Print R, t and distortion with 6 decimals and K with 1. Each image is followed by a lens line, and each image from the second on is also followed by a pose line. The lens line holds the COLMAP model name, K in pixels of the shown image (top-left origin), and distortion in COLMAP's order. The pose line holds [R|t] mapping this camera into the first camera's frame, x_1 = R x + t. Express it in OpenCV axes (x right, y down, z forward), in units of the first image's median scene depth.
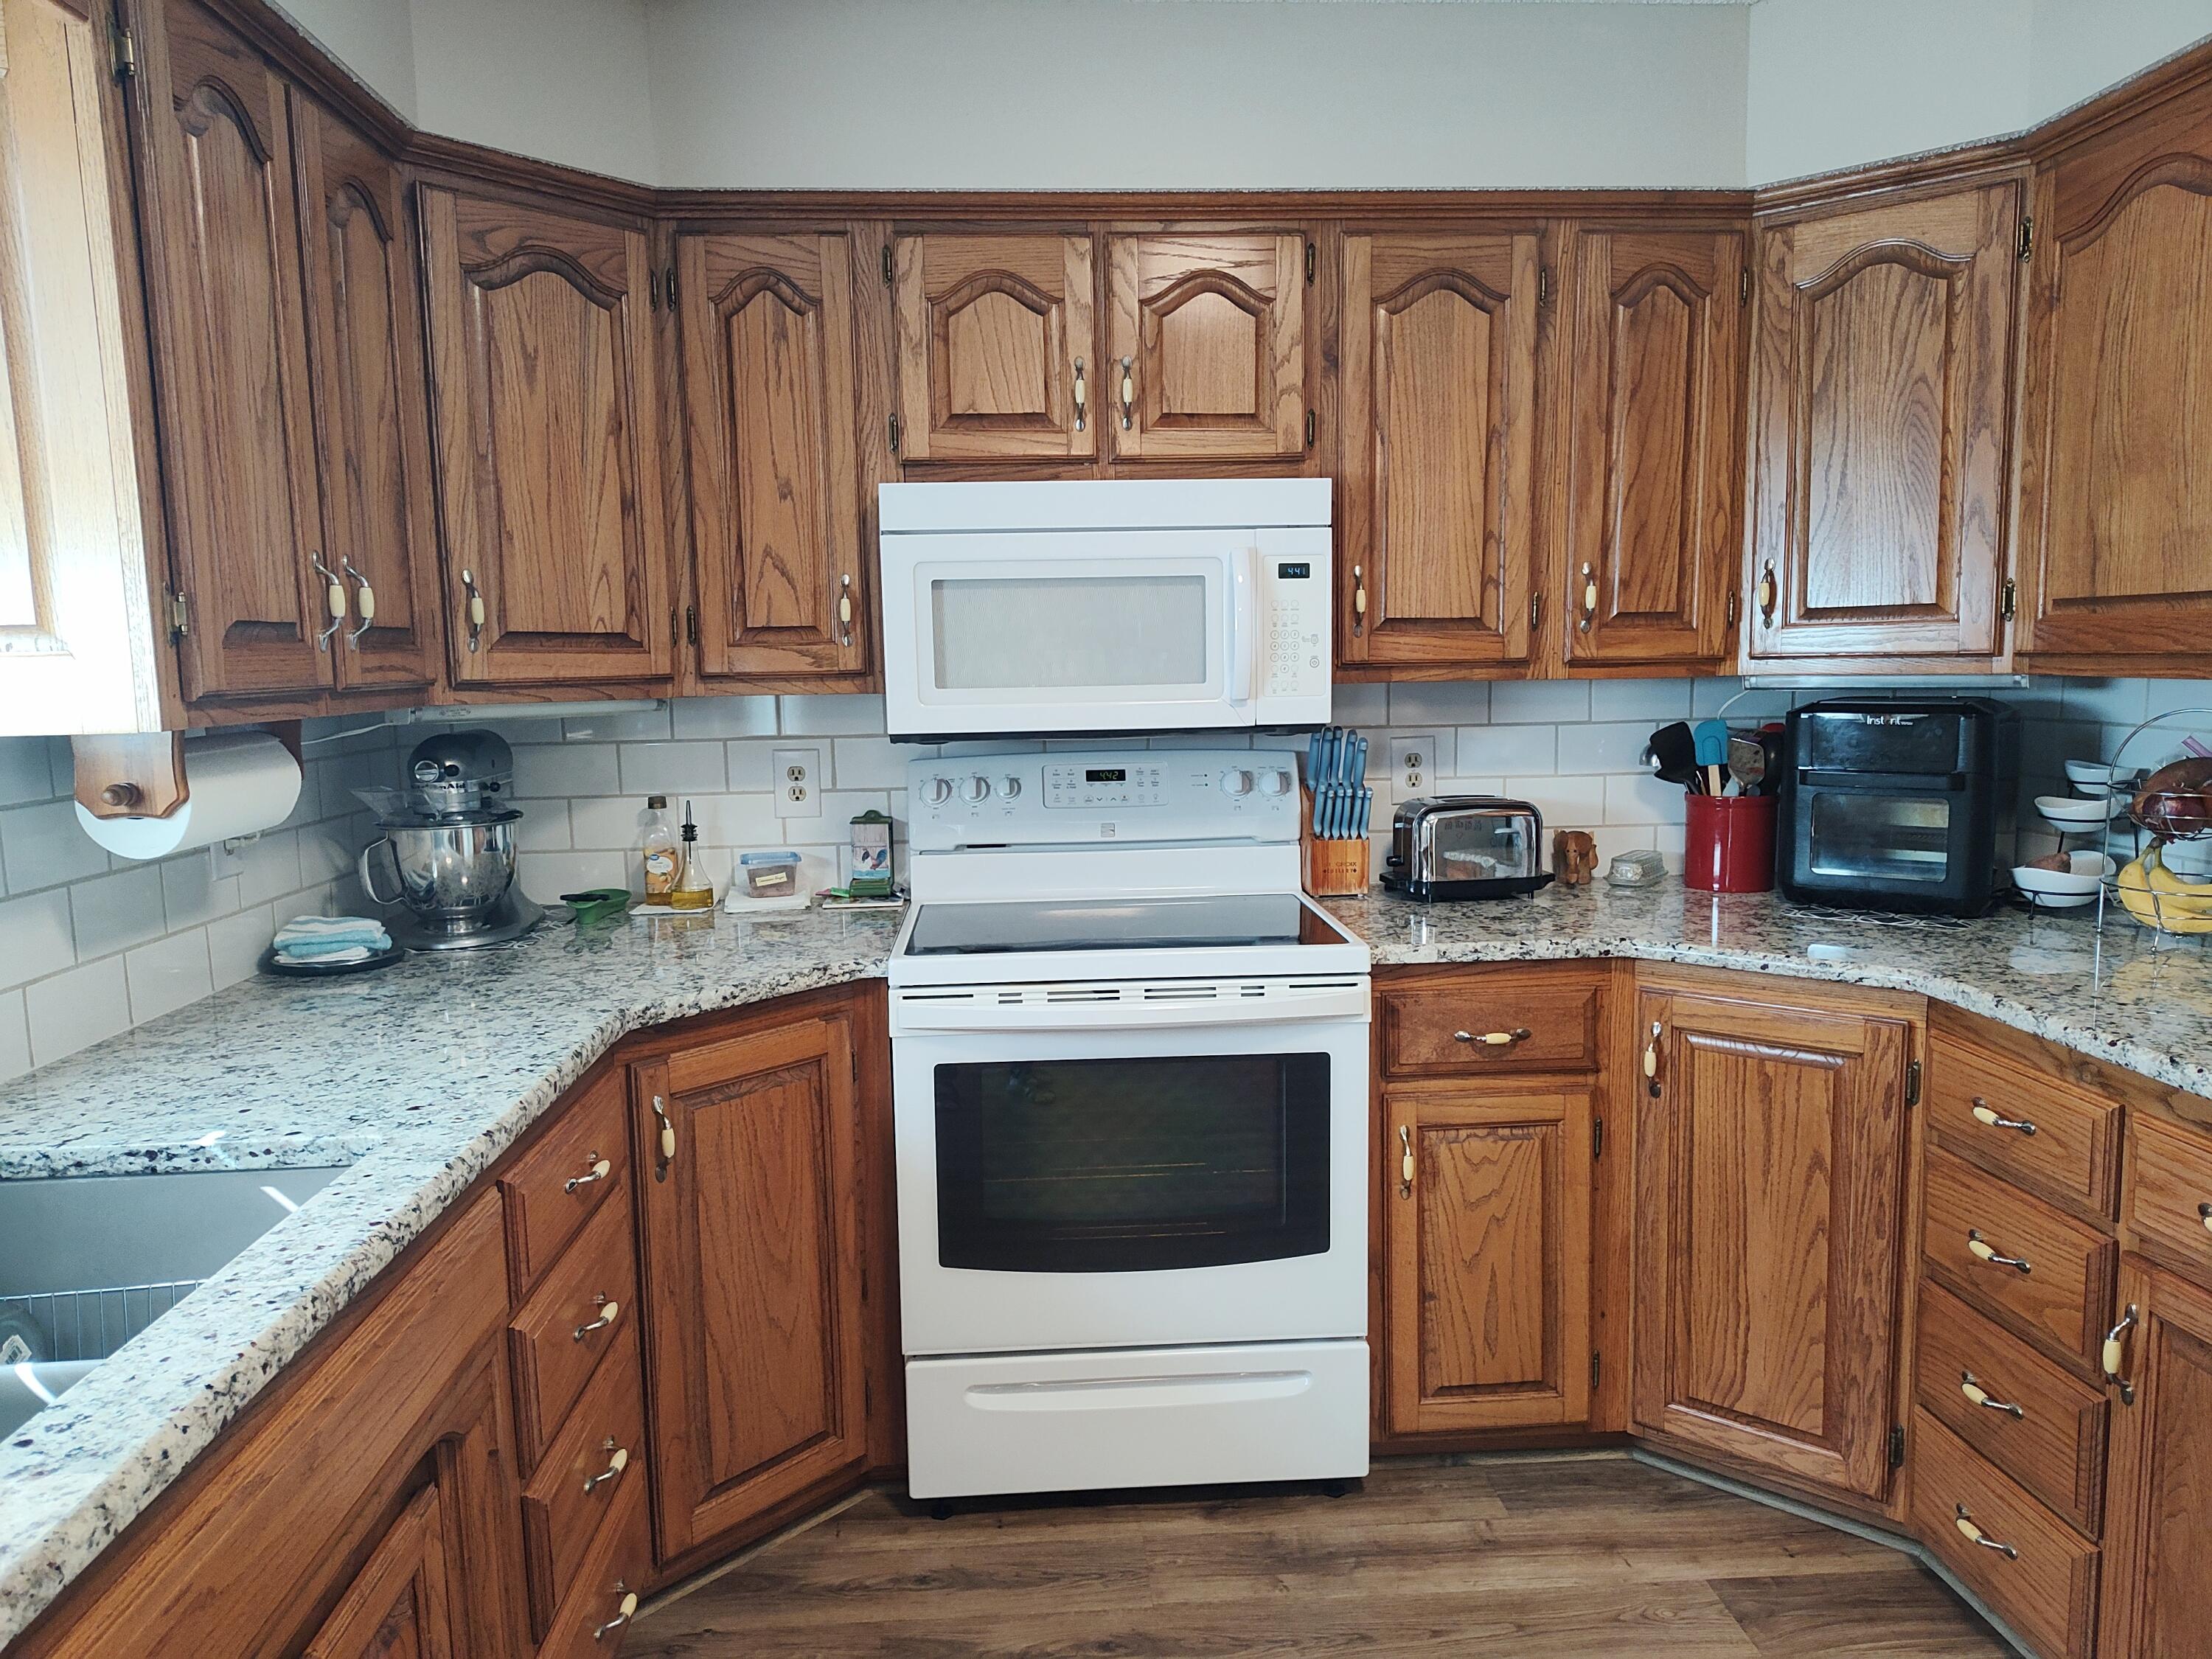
lens RADIAL K [[1502.3, 0, 1095.9], [0, 1502.3, 844.3], [0, 0, 1]] dist [0.059191, -0.082727]
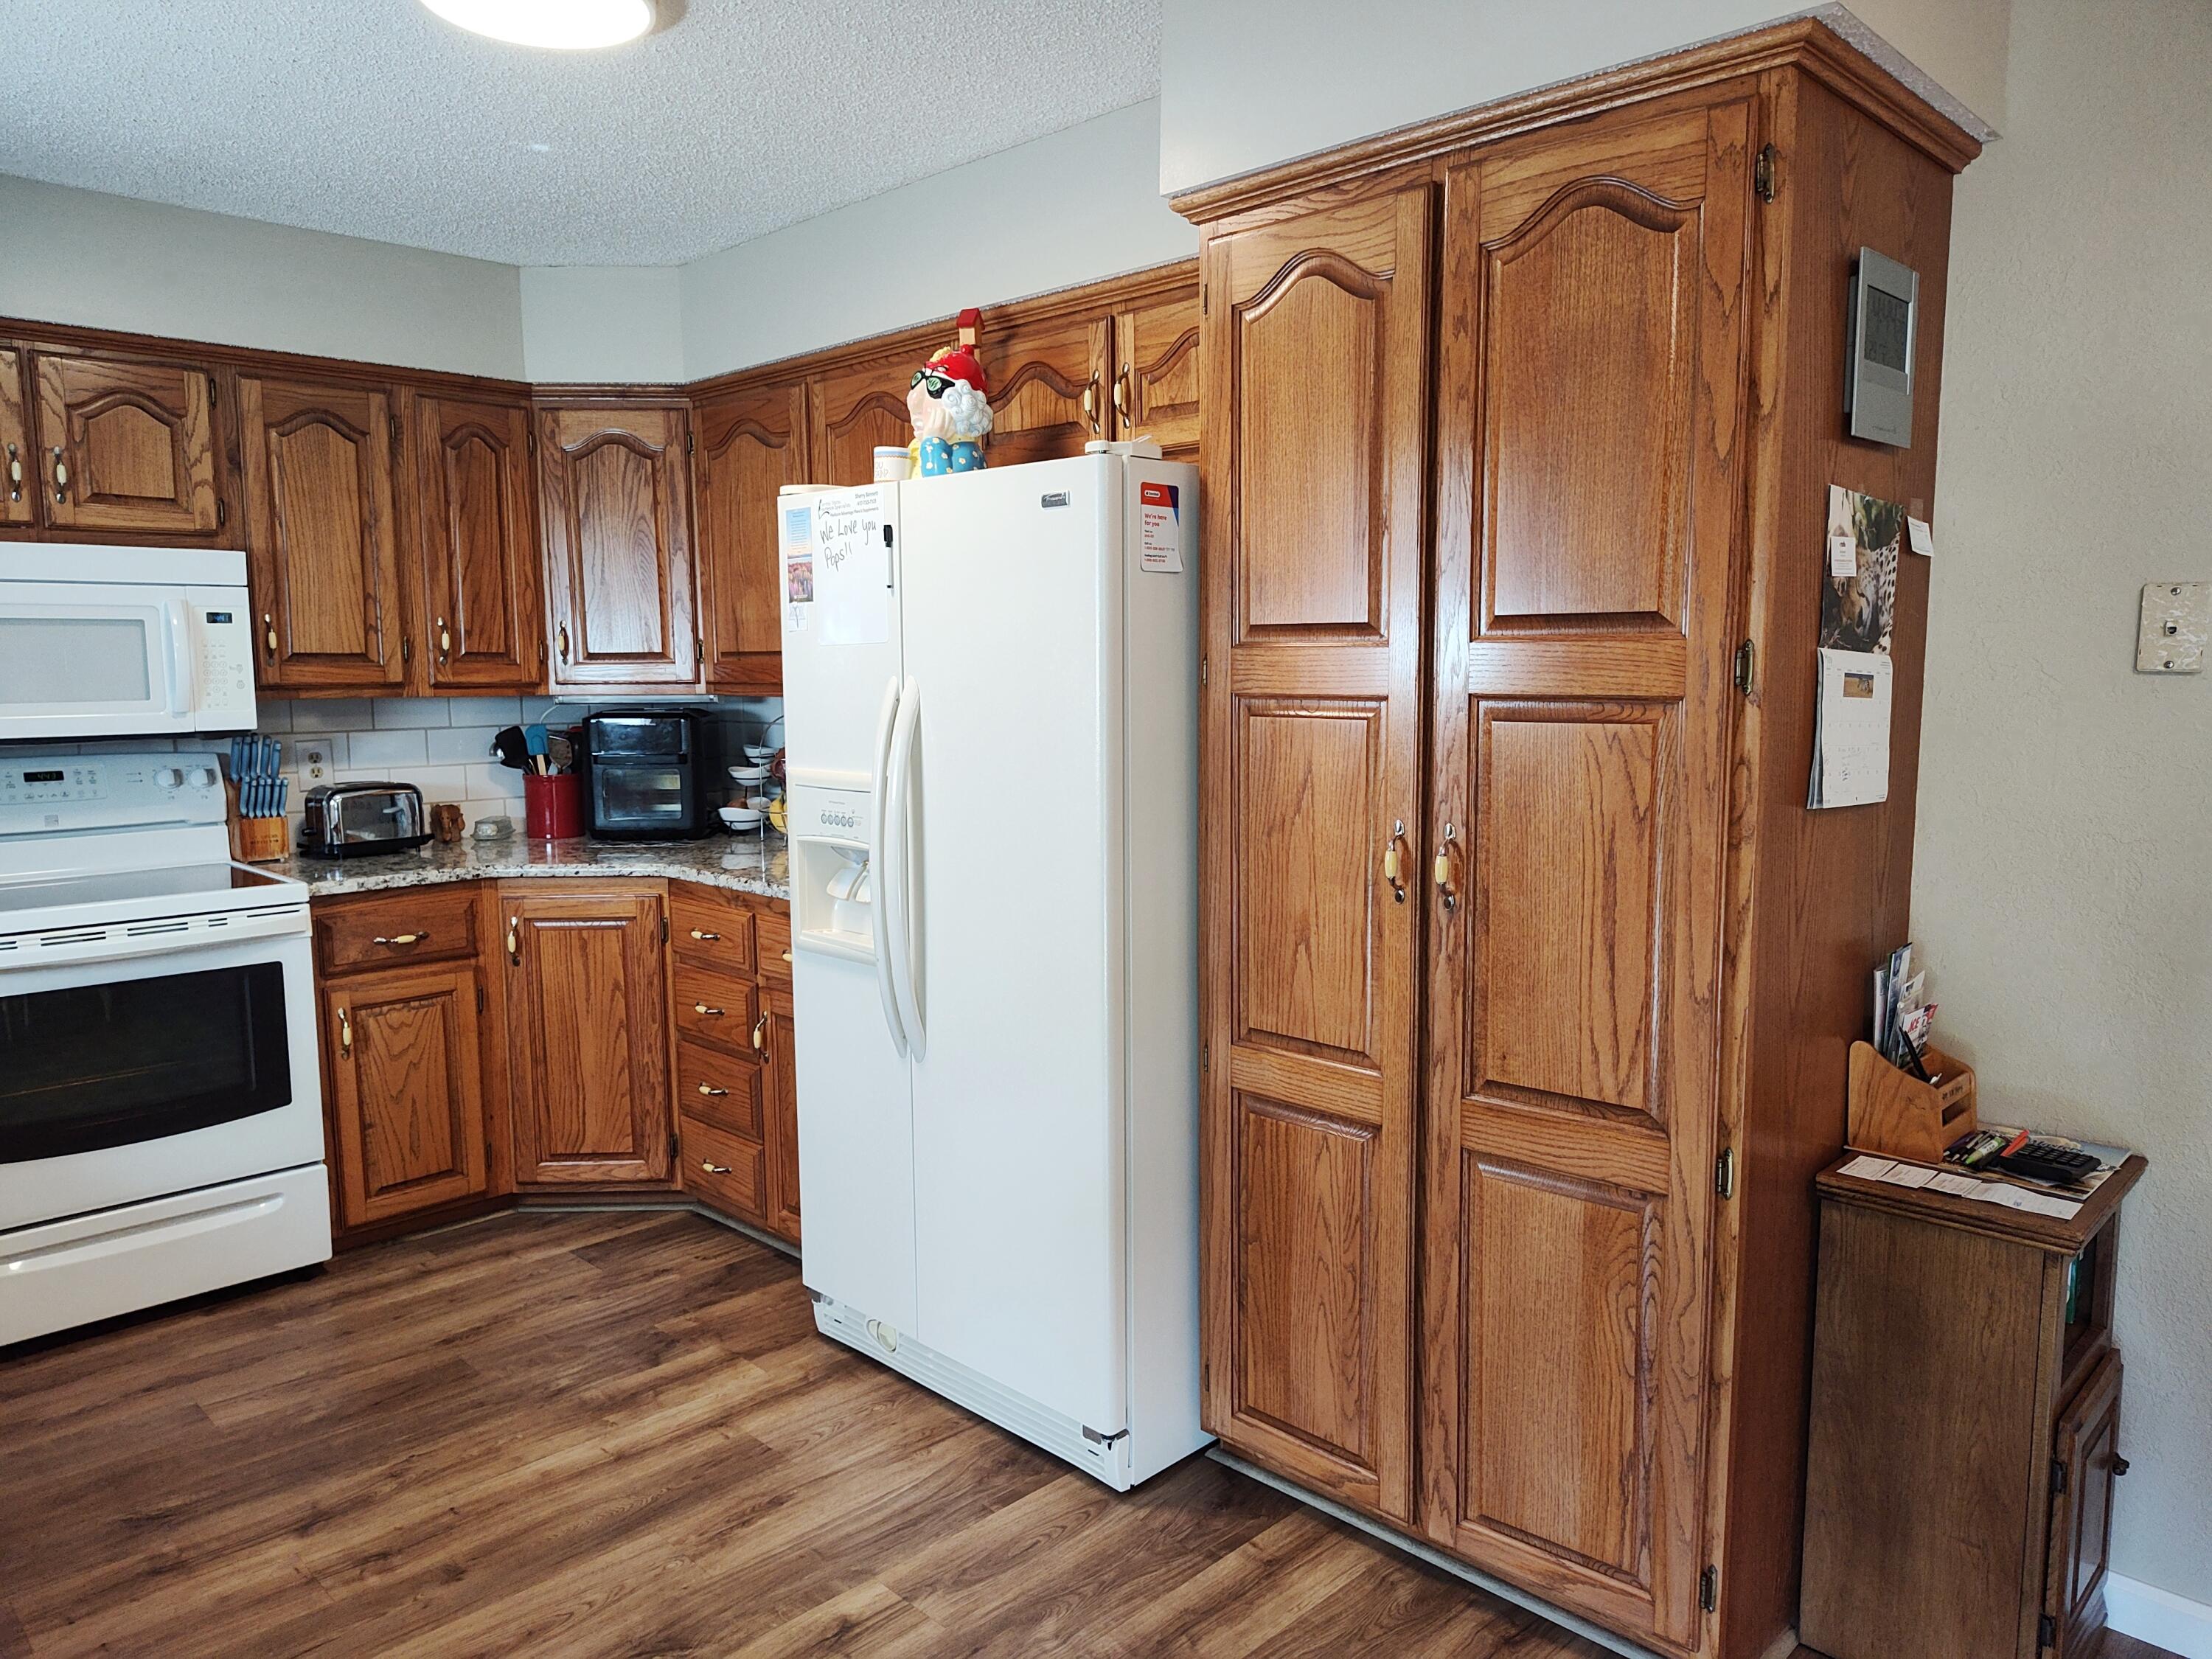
lens RADIAL K [[1516.0, 0, 1114.2], [0, 1516.0, 833.9], [0, 0, 1]] dist [0.067506, -0.086424]
pose [[0.742202, -0.062742, 0.667233, -0.208139], [0.075970, 0.997067, 0.009252, 0.062512], [-0.665856, 0.043823, 0.744792, -0.568288]]
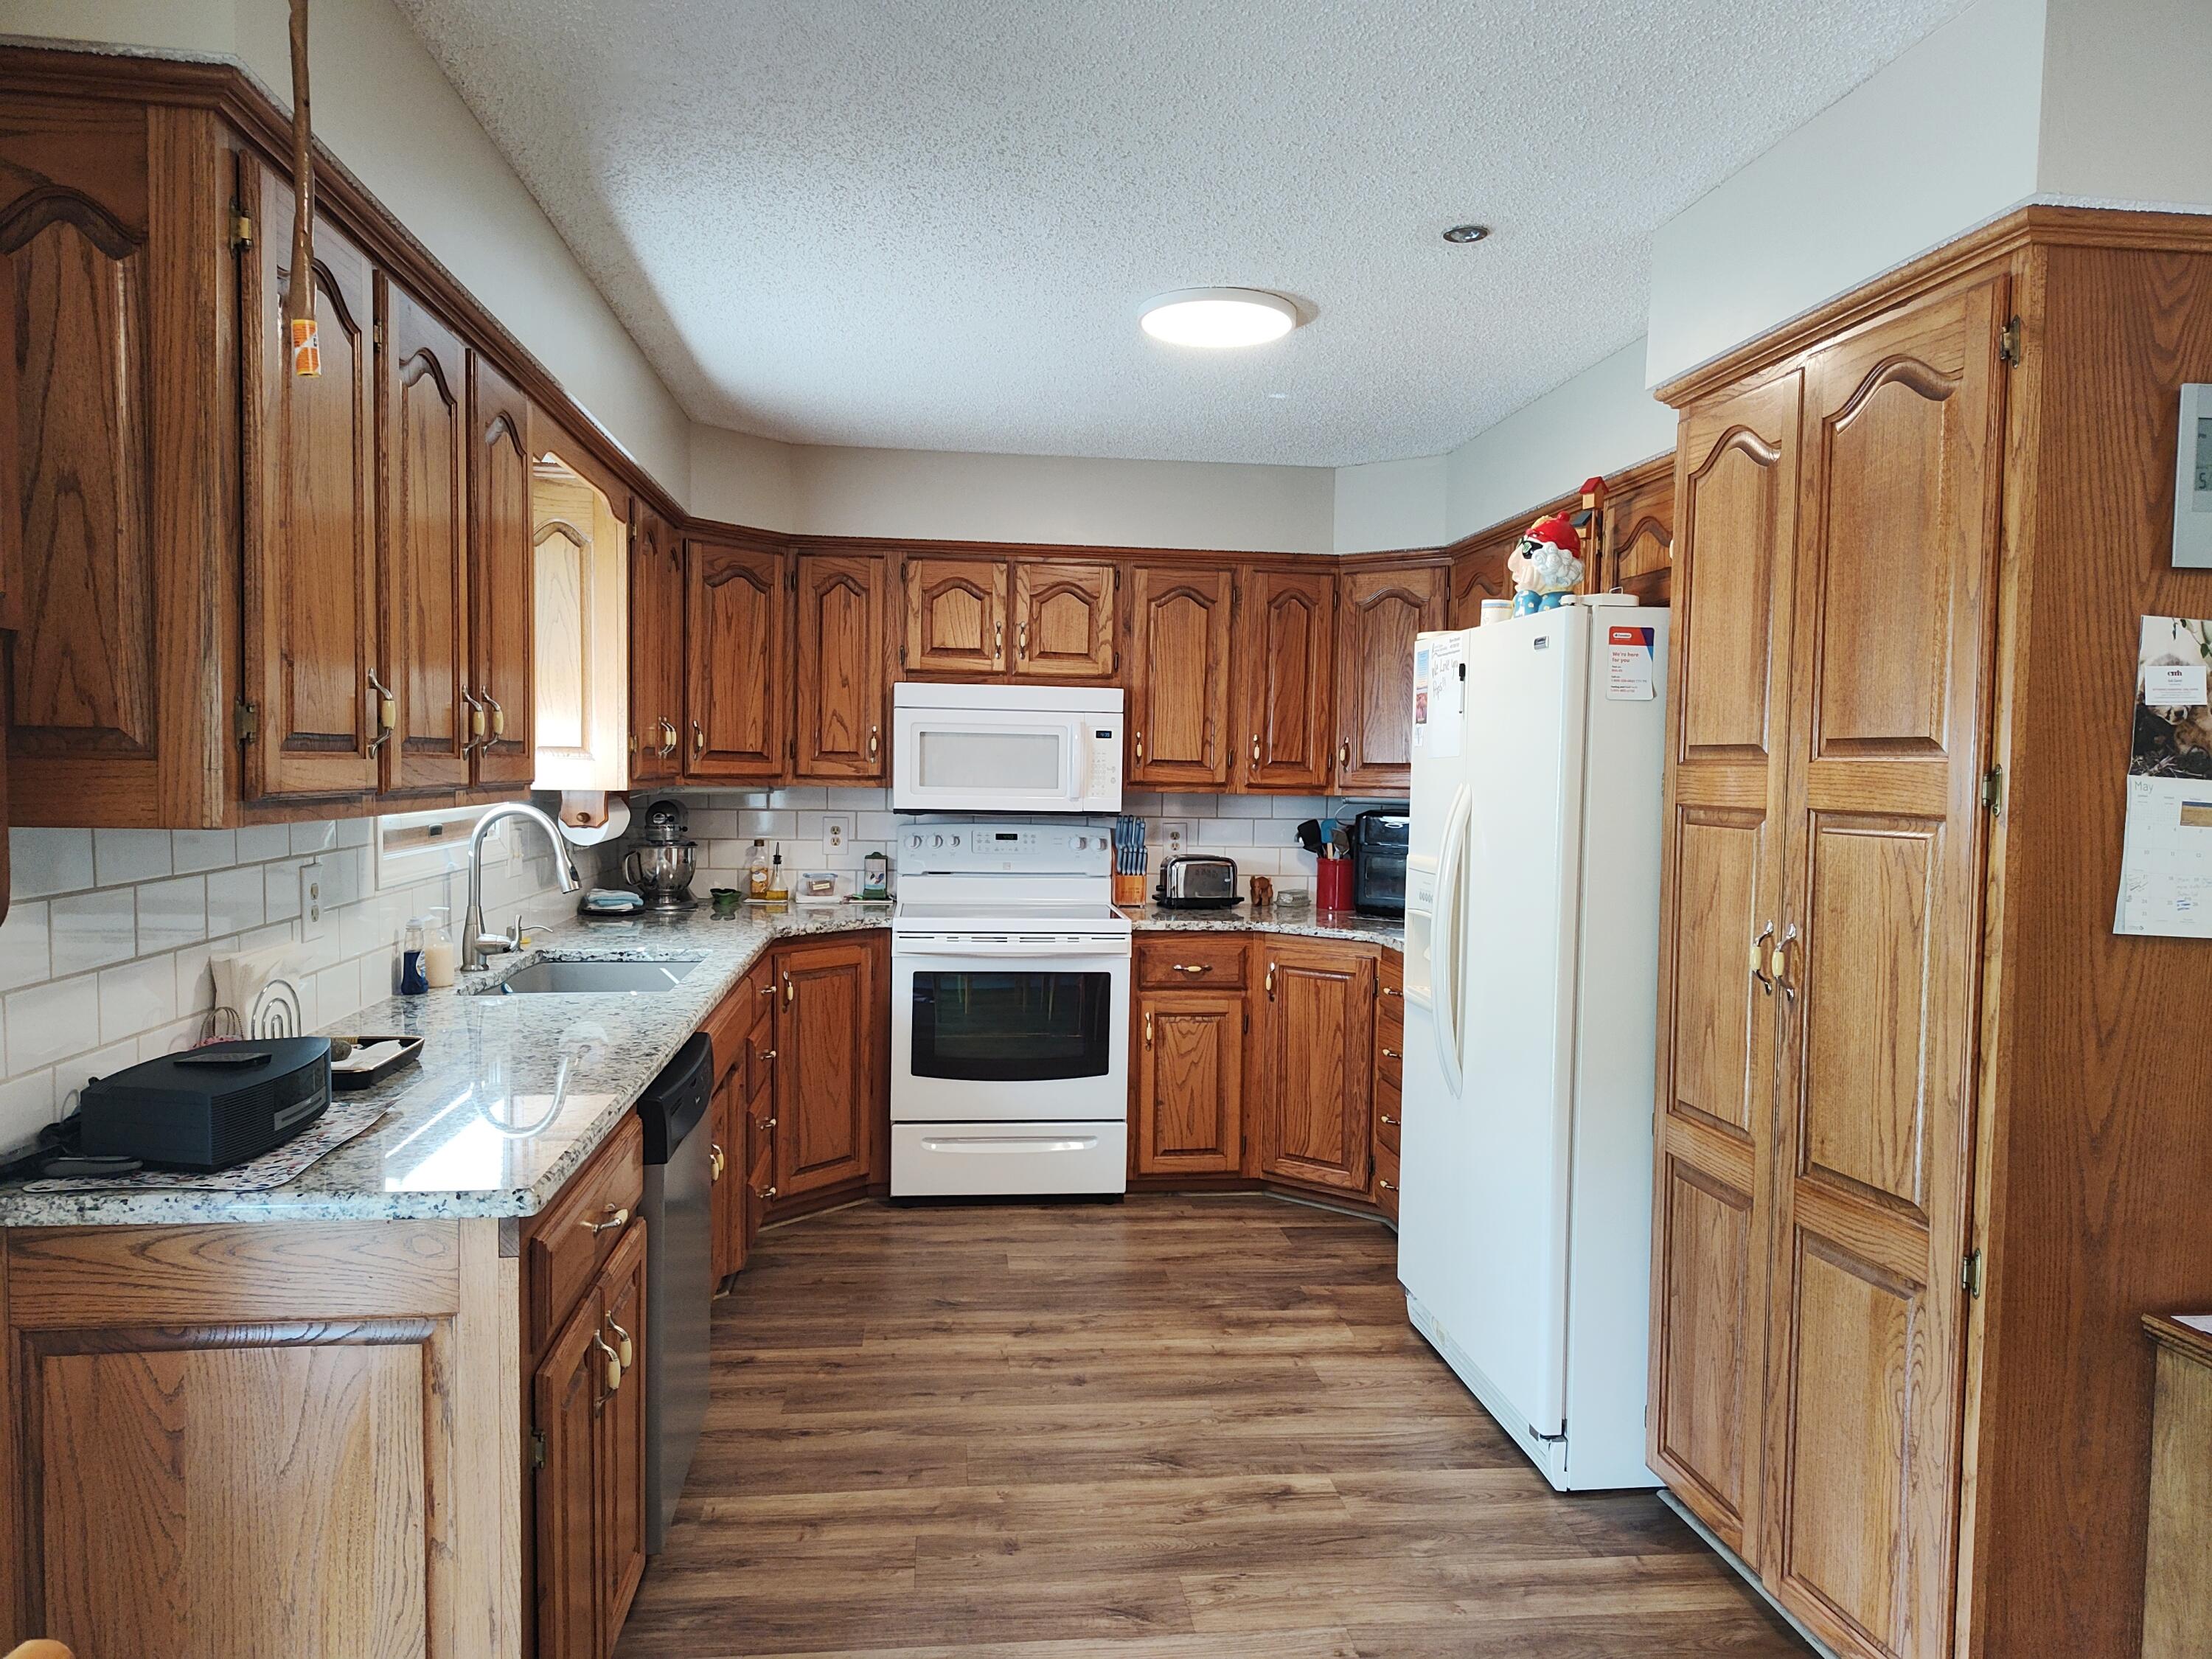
lens RADIAL K [[1521.5, 0, 1112.7], [0, 1521.5, 835.6], [0, 0, 1]] dist [0.007827, -0.003854]
pose [[0.997468, 0.035194, 0.061801, 0.024891], [-0.030114, 0.996236, -0.081279, 0.115447], [-0.064429, 0.079213, 0.994774, -0.991853]]
